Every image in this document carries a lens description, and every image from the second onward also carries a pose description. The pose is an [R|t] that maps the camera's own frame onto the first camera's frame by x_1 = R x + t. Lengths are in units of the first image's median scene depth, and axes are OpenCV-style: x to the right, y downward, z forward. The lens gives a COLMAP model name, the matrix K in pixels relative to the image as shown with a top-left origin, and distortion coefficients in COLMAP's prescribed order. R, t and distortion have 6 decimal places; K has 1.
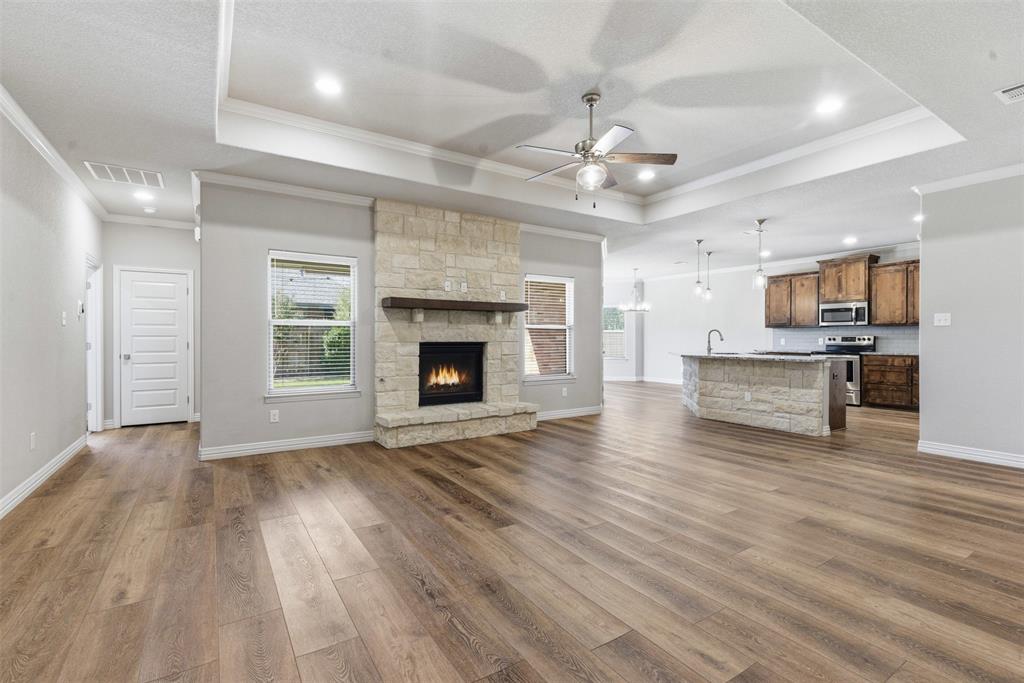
lens RADIAL K [[467.1, 0, 512.0], [0, 467.1, 341.5], [0, 0, 1]] dist [0.003955, -0.000047]
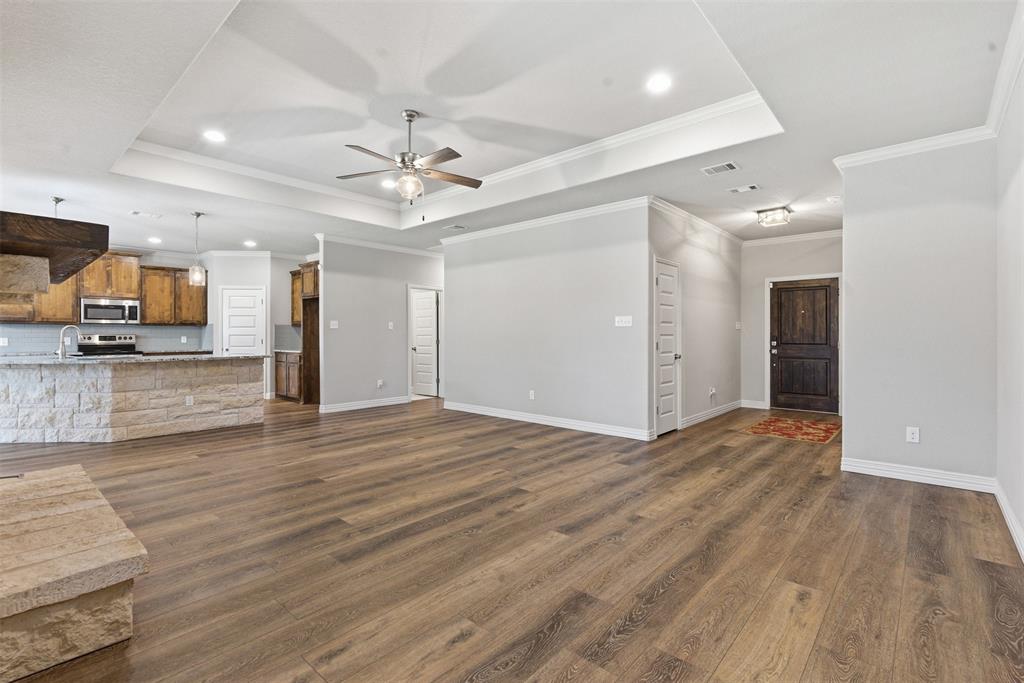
lens RADIAL K [[467.1, 0, 512.0], [0, 467.1, 341.5], [0, 0, 1]] dist [0.003955, -0.000047]
pose [[-0.263840, -0.012105, 0.964490, -0.448084], [0.009081, 0.999846, 0.015033, -0.005525], [-0.964524, 0.012725, -0.263690, 0.510331]]
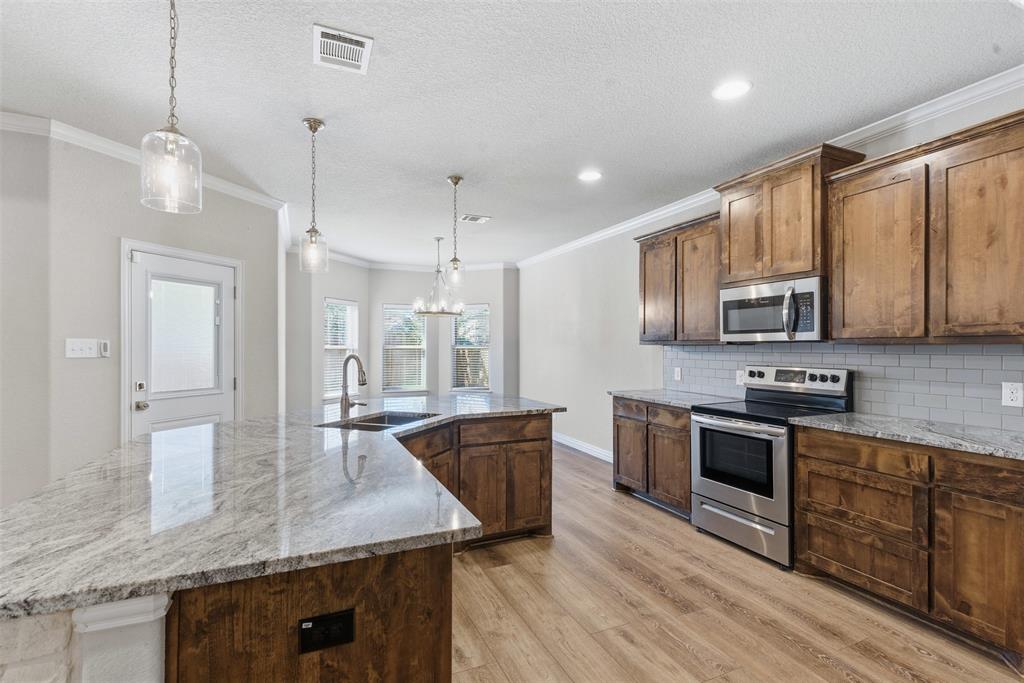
lens RADIAL K [[463.4, 0, 511.0], [0, 463.4, 348.0], [0, 0, 1]] dist [-0.002504, -0.000372]
pose [[0.987784, 0.002202, -0.155811, 0.601889], [-0.003054, 0.999982, -0.005232, -0.028453], [0.155797, 0.005644, 0.987773, 0.632328]]
